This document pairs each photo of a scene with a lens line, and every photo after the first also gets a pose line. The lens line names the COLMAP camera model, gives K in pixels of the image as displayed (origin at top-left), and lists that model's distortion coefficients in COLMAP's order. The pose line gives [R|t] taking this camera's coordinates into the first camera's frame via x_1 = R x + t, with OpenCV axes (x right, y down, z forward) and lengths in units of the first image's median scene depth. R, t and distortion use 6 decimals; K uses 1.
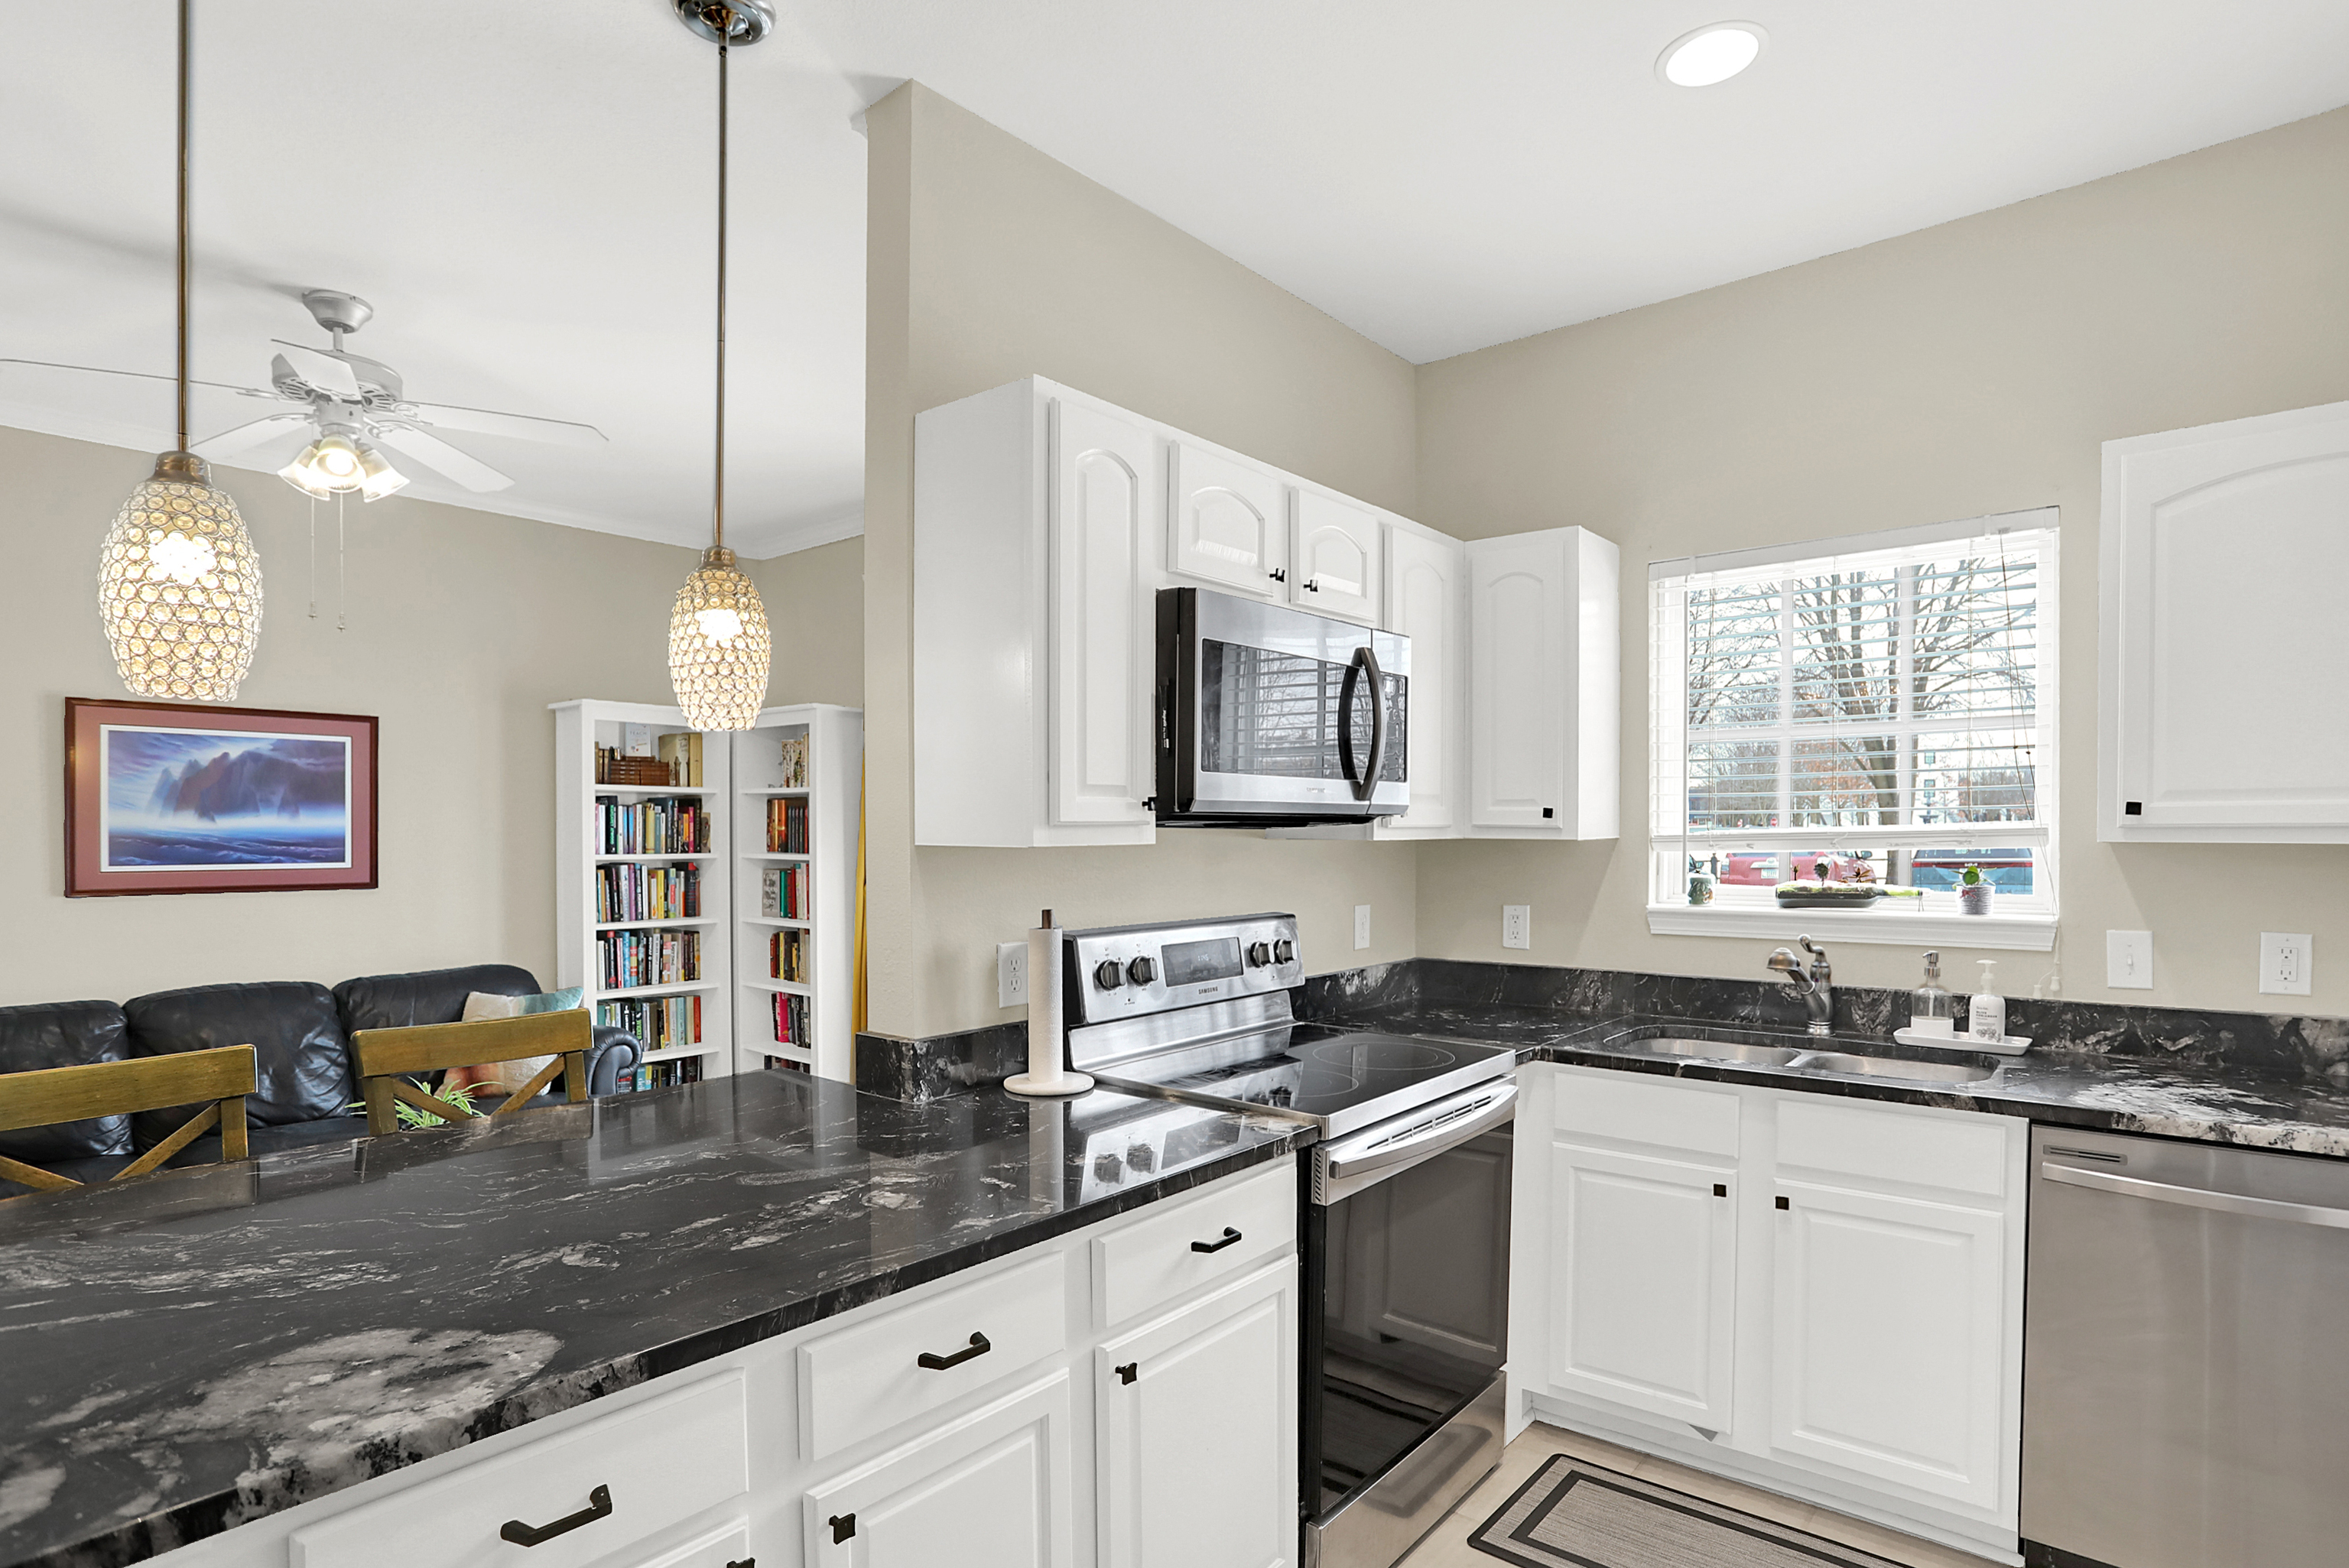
lens RADIAL K [[1209.8, 0, 1190.3], [0, 1209.8, 874.0], [0, 0, 1]] dist [-0.054811, 0.022086]
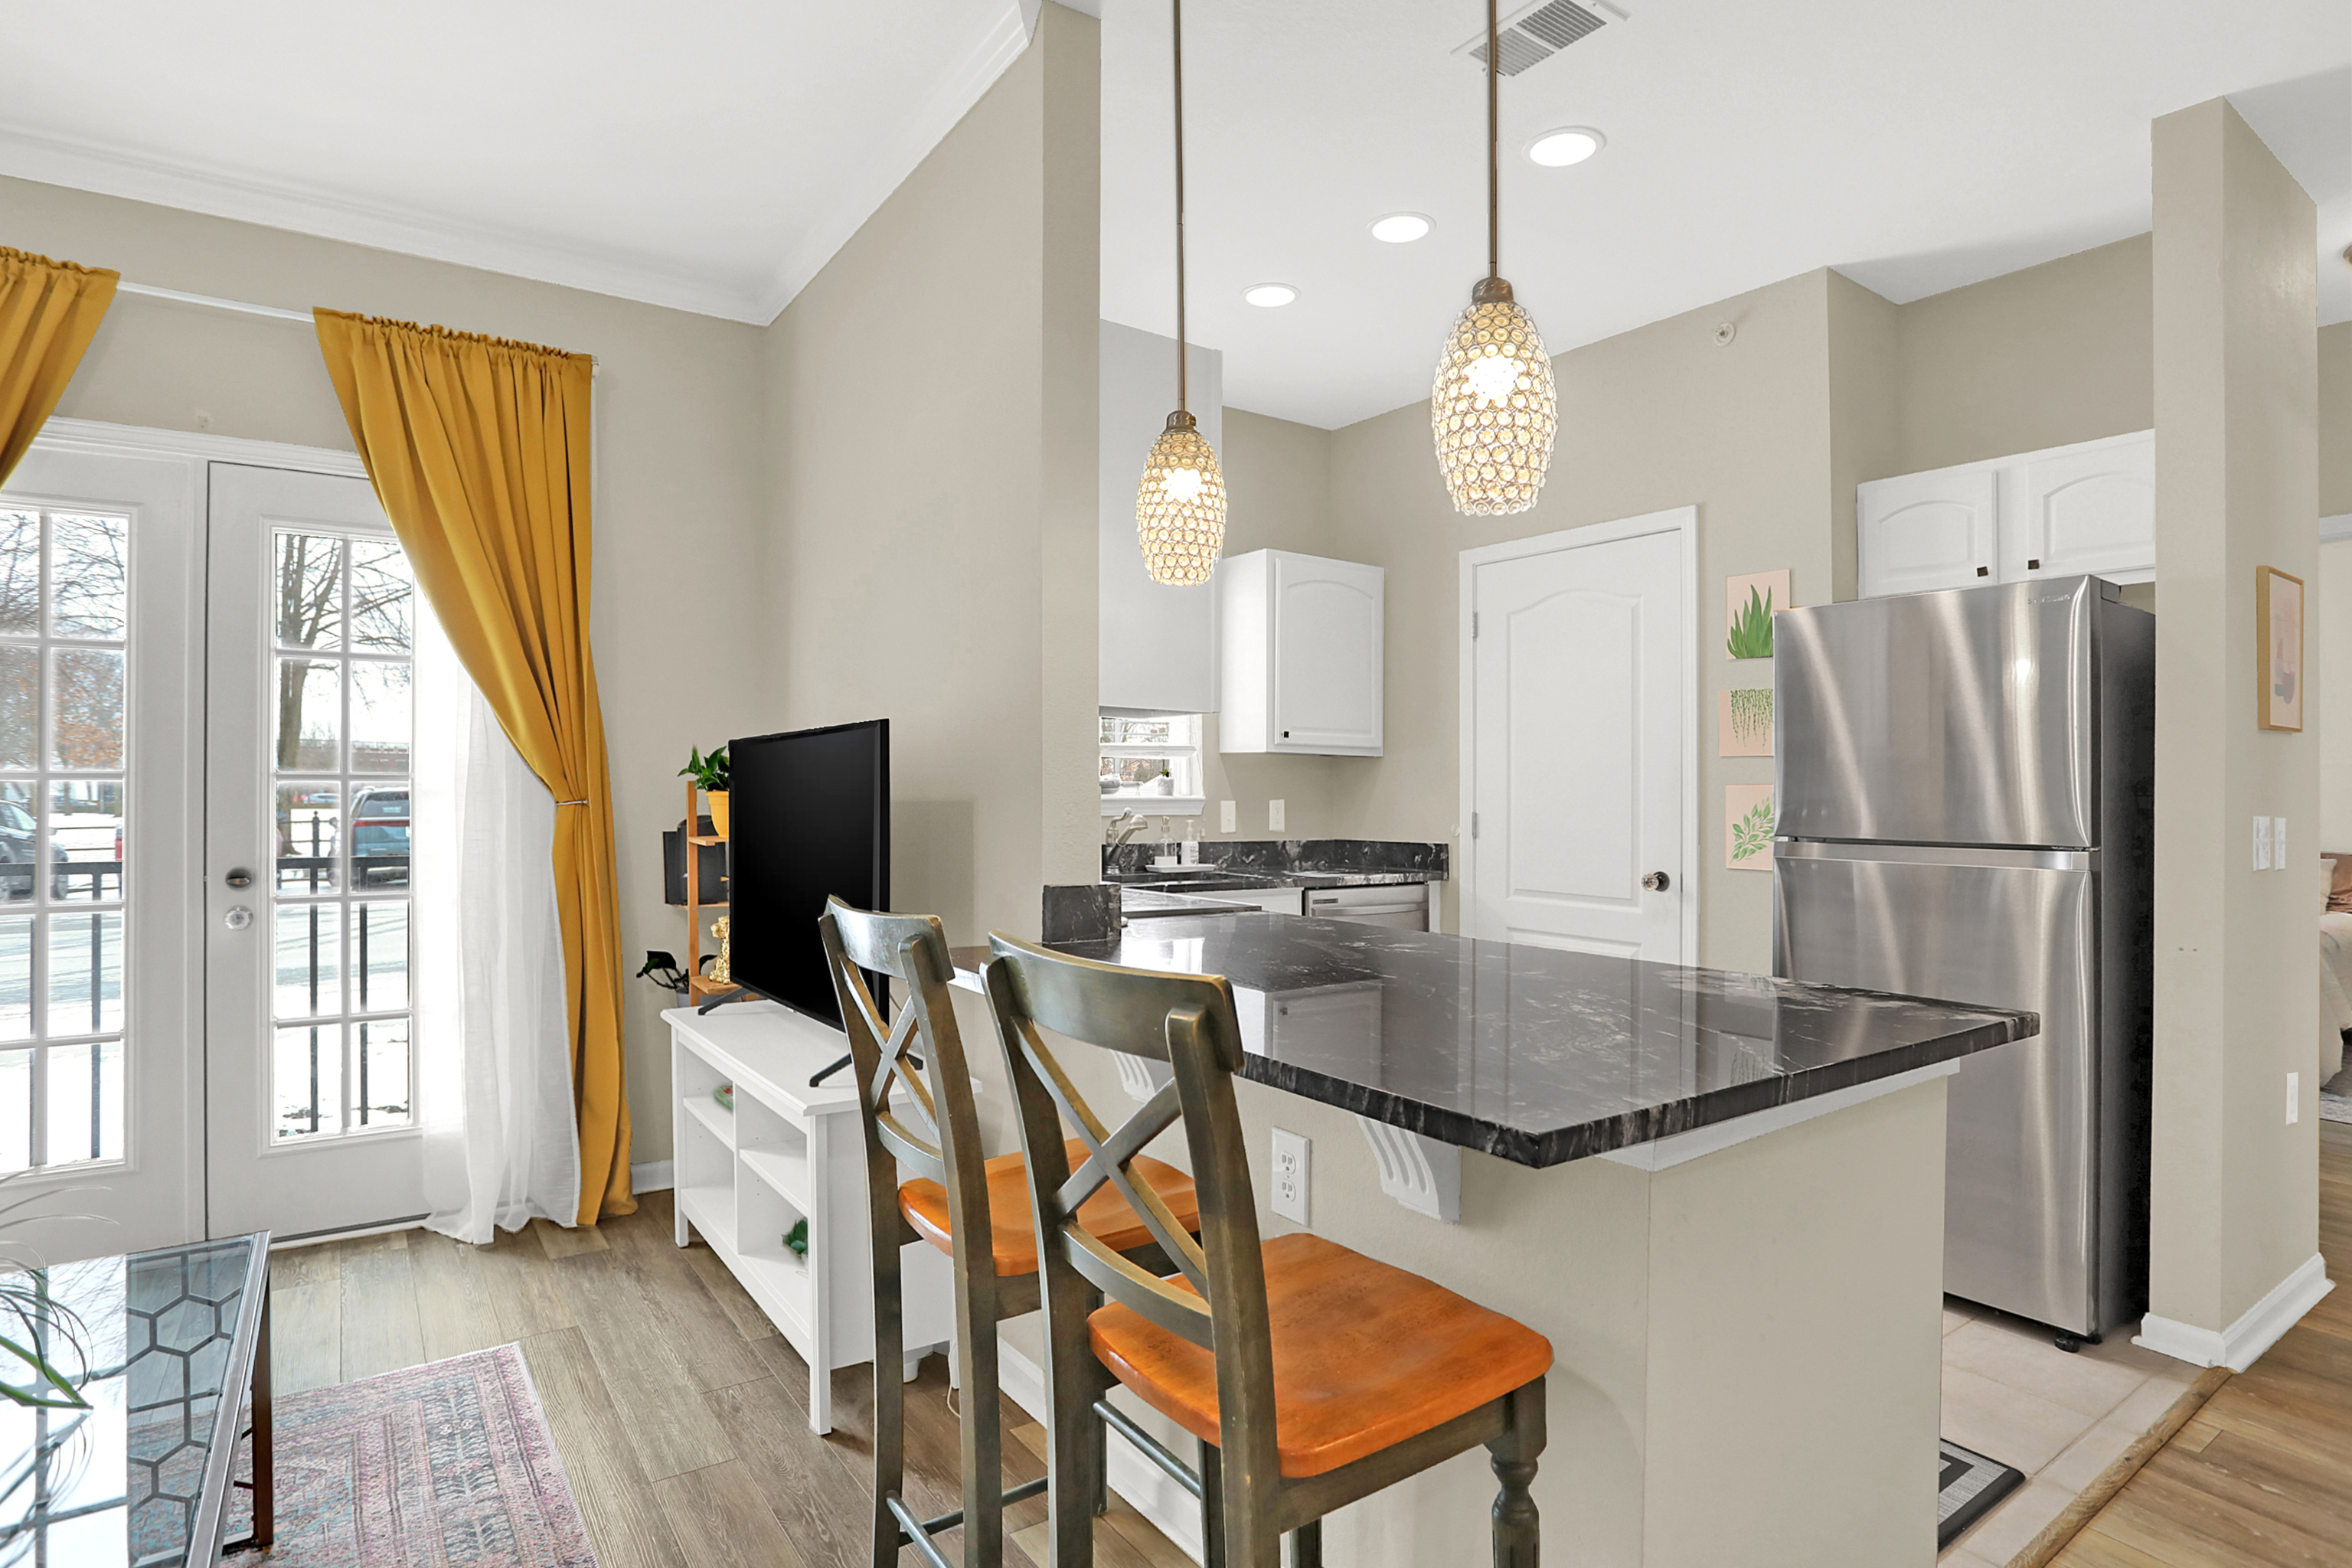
lens RADIAL K [[1211.4, 0, 1151.0], [0, 1211.4, 804.9], [0, 0, 1]] dist [-0.054811, 0.022086]
pose [[0.285960, -0.002947, 0.958237, -1.068223], [0.031653, 0.999479, -0.006372, 0.059951], [-0.957719, 0.032153, 0.285904, 0.546812]]
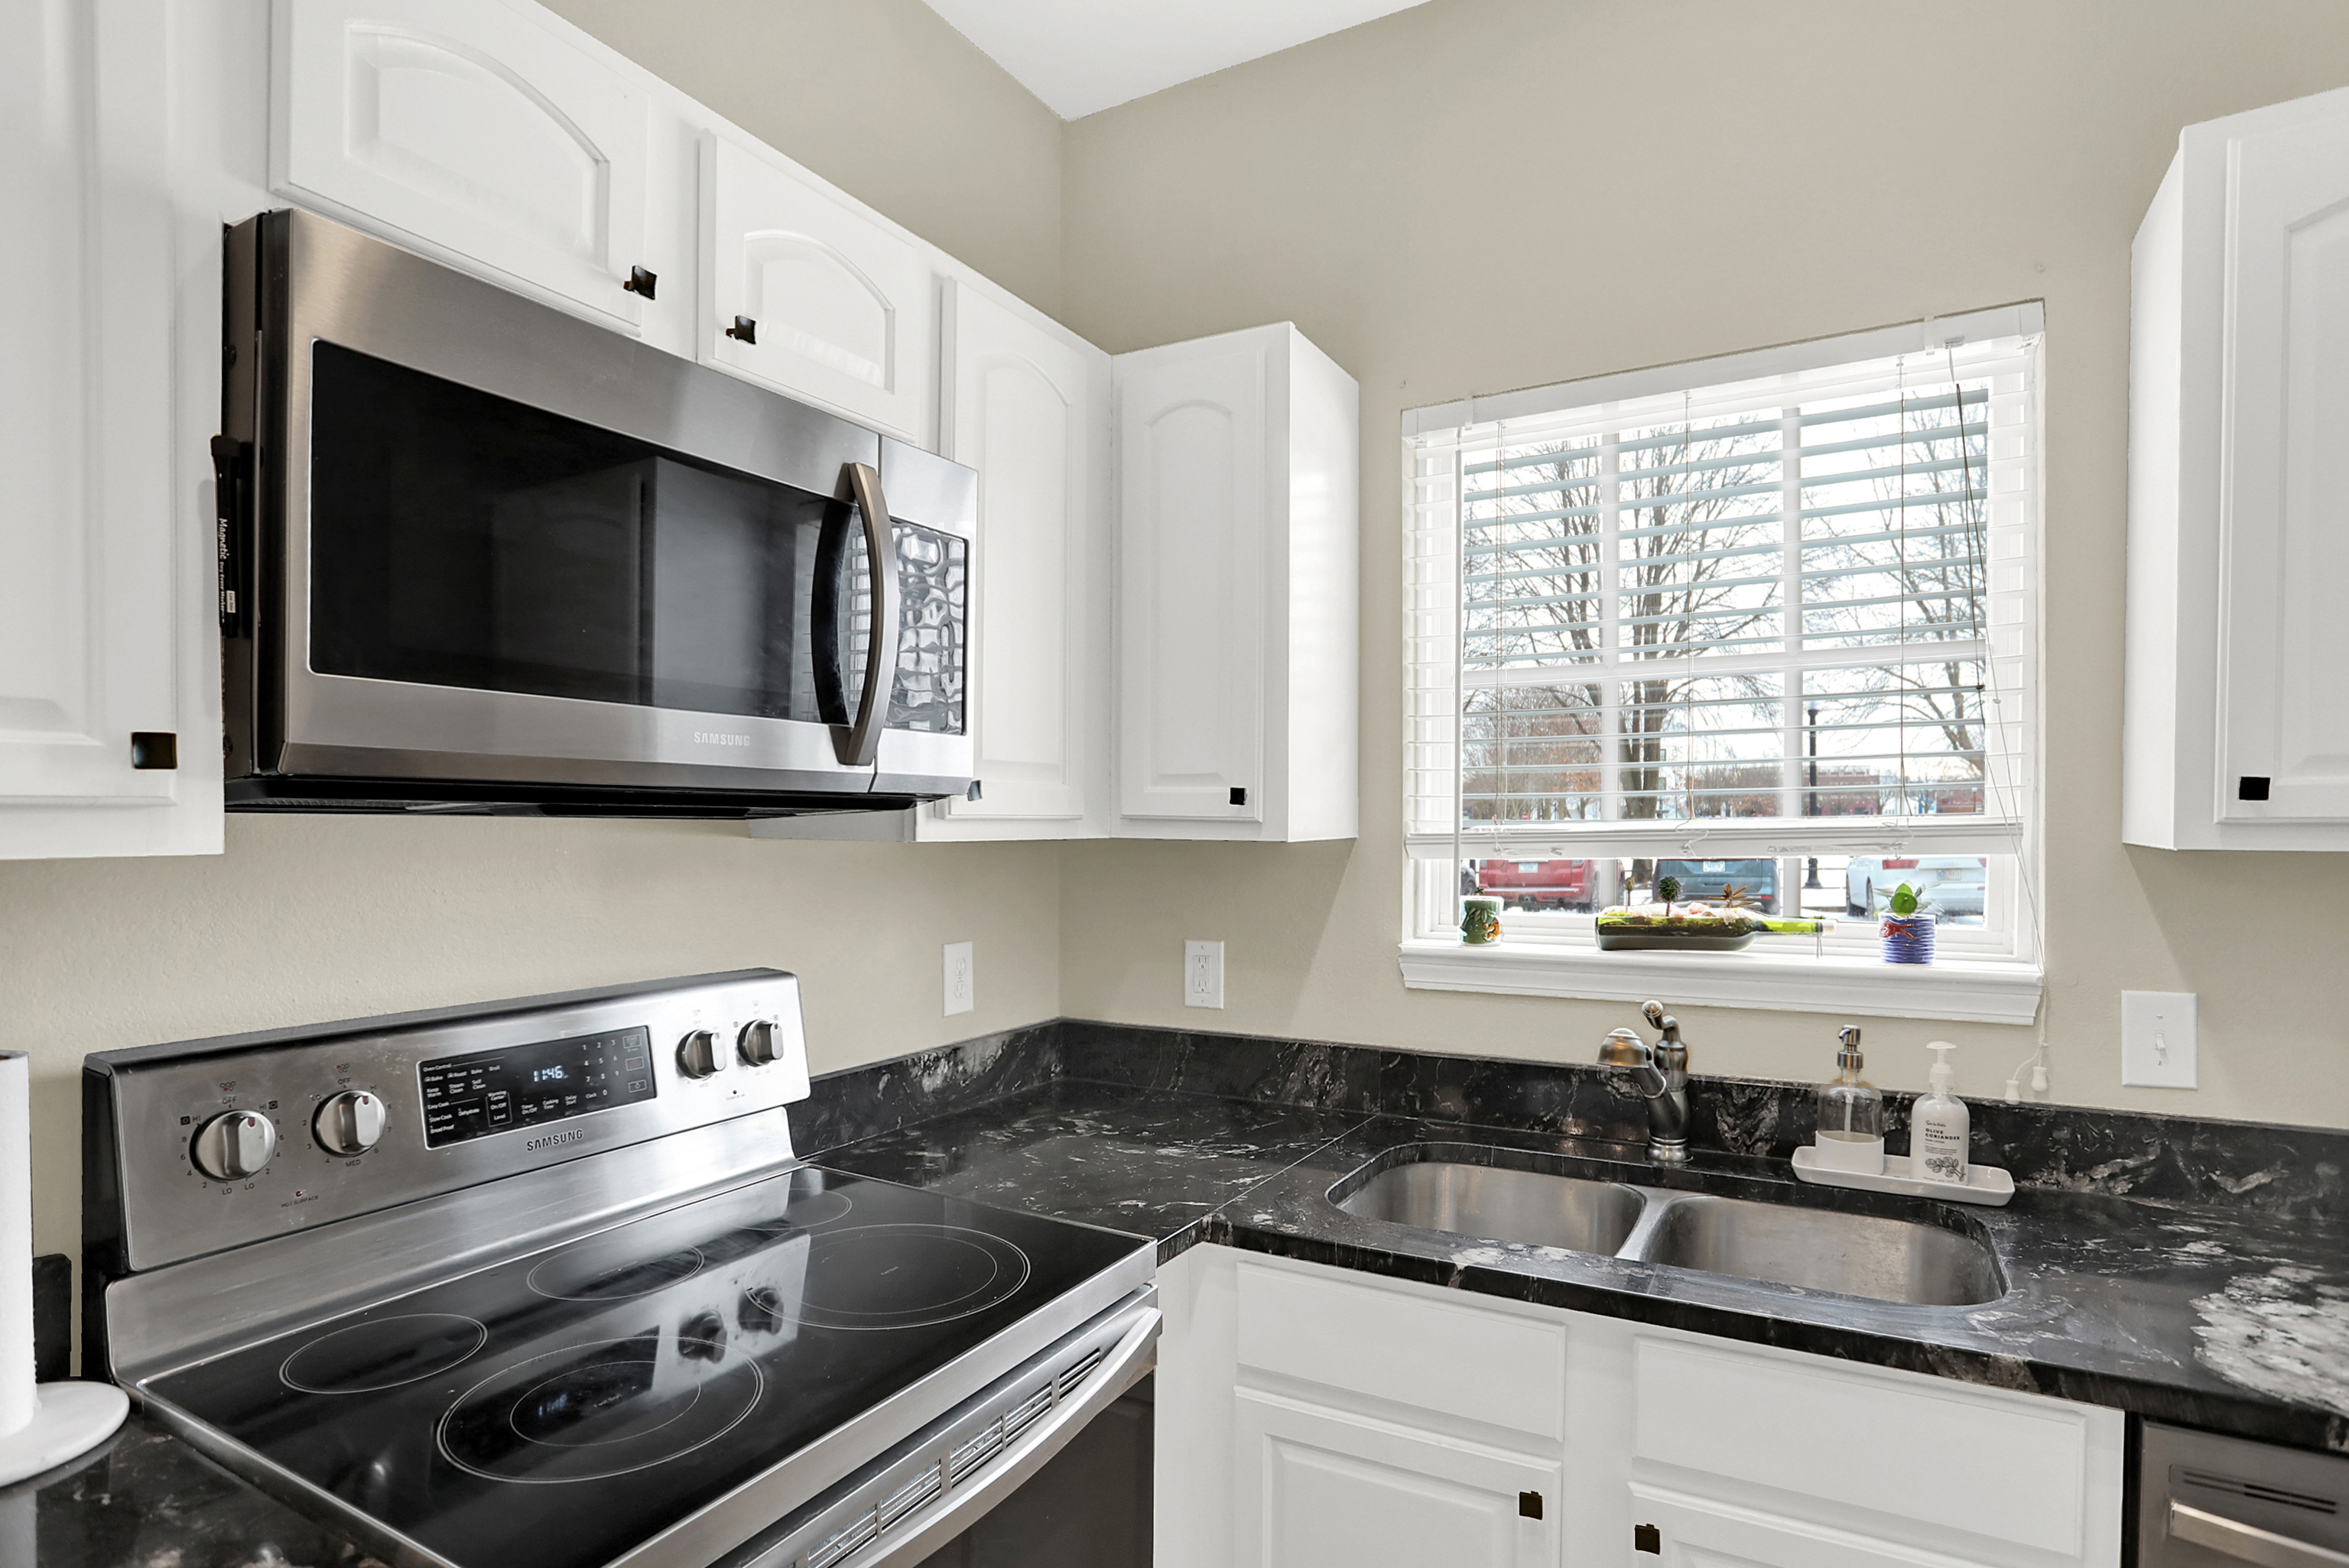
lens RADIAL K [[1209.8, 0, 1189.4], [0, 1209.8, 870.4], [0, 0, 1]] dist [-0.054811, 0.022086]
pose [[0.982536, -0.003655, 0.186038, 0.187891], [0.003684, 0.999993, 0.000190, -0.016327], [-0.186037, 0.000499, 0.982543, 0.483569]]
